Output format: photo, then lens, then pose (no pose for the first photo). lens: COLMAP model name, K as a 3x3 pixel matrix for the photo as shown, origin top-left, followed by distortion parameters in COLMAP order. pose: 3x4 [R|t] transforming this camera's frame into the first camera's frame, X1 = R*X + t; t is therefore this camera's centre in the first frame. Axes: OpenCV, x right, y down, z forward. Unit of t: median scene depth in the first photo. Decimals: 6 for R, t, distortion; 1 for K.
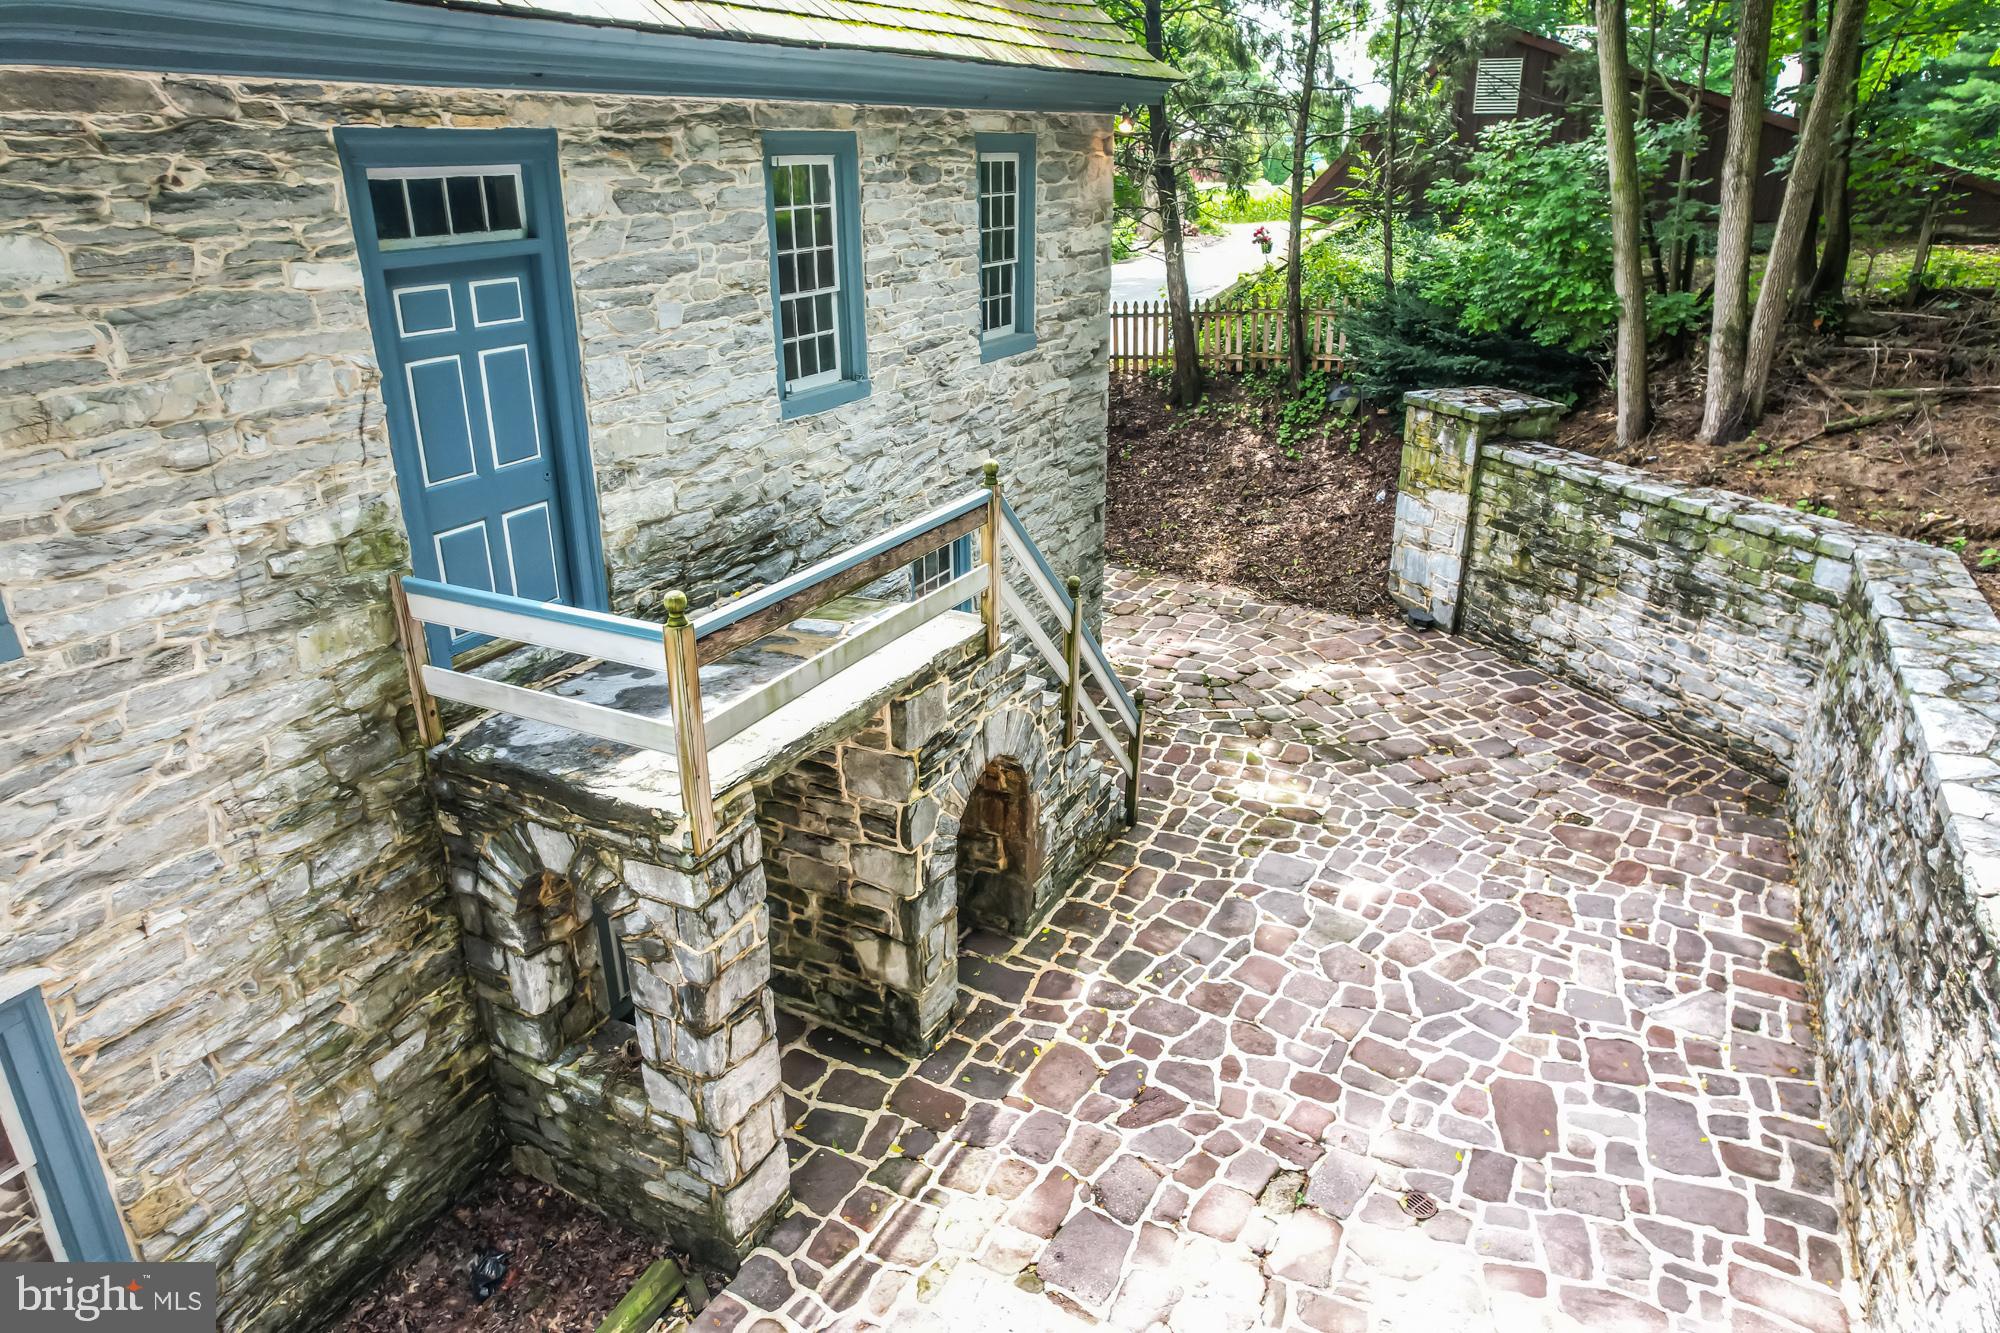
lens RADIAL K [[1256.1, 0, 1012.3], [0, 1256.1, 666.7], [0, 0, 1]] dist [-0.040310, 0.005560]
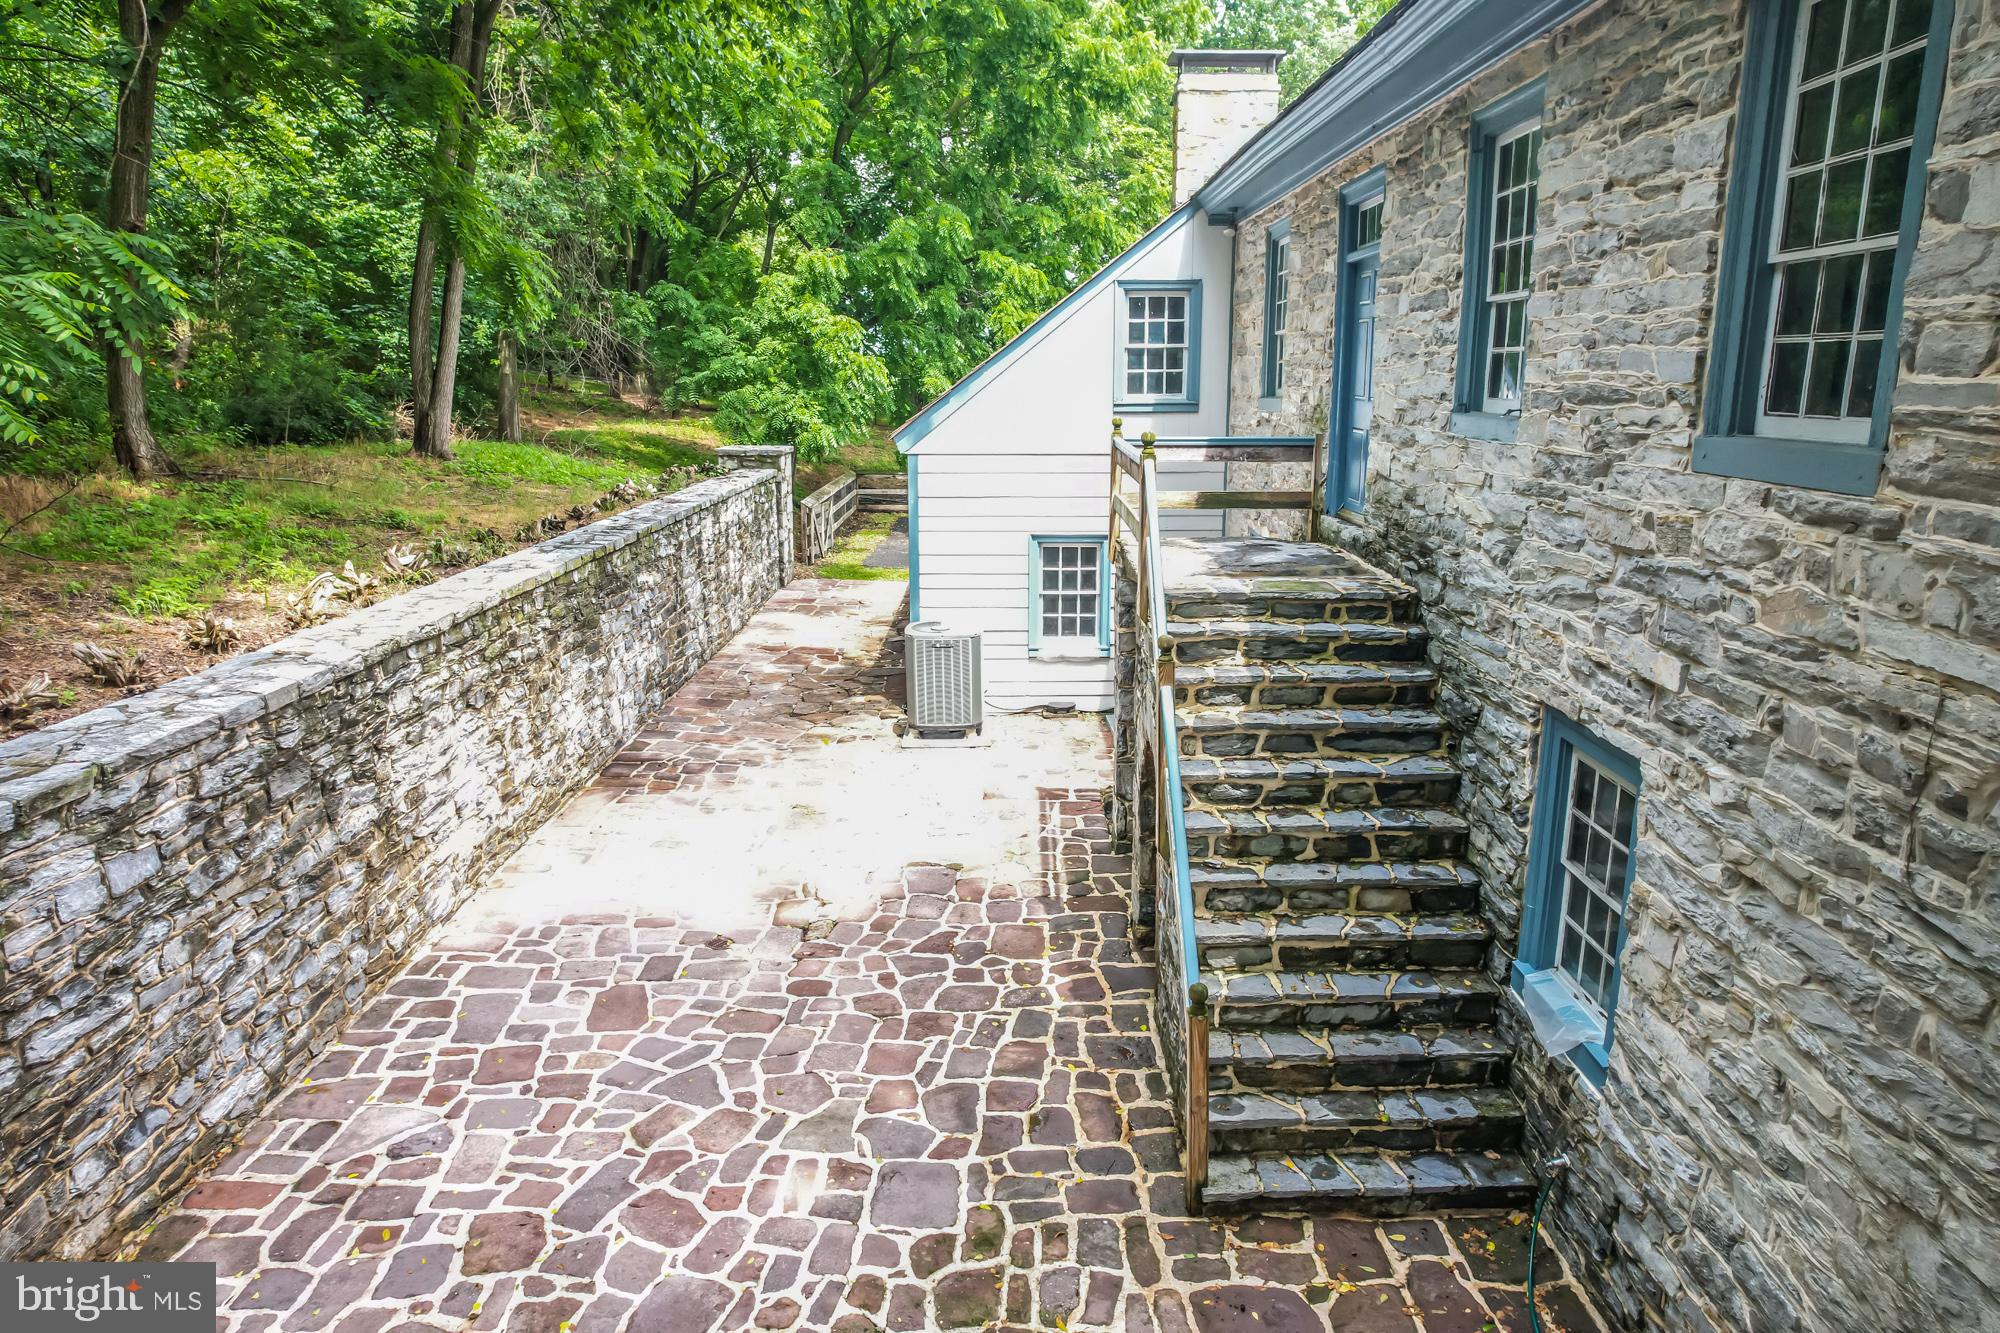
lens RADIAL K [[1256.1, 0, 1012.6], [0, 1256.1, 663.5], [0, 0, 1]] dist [-0.040310, 0.005560]
pose [[-0.882224, 0.111078, -0.457539, 0.478960], [-0.175887, 0.823666, 0.539108, -0.448128], [0.436742, 0.556089, -0.707121, 1.459282]]
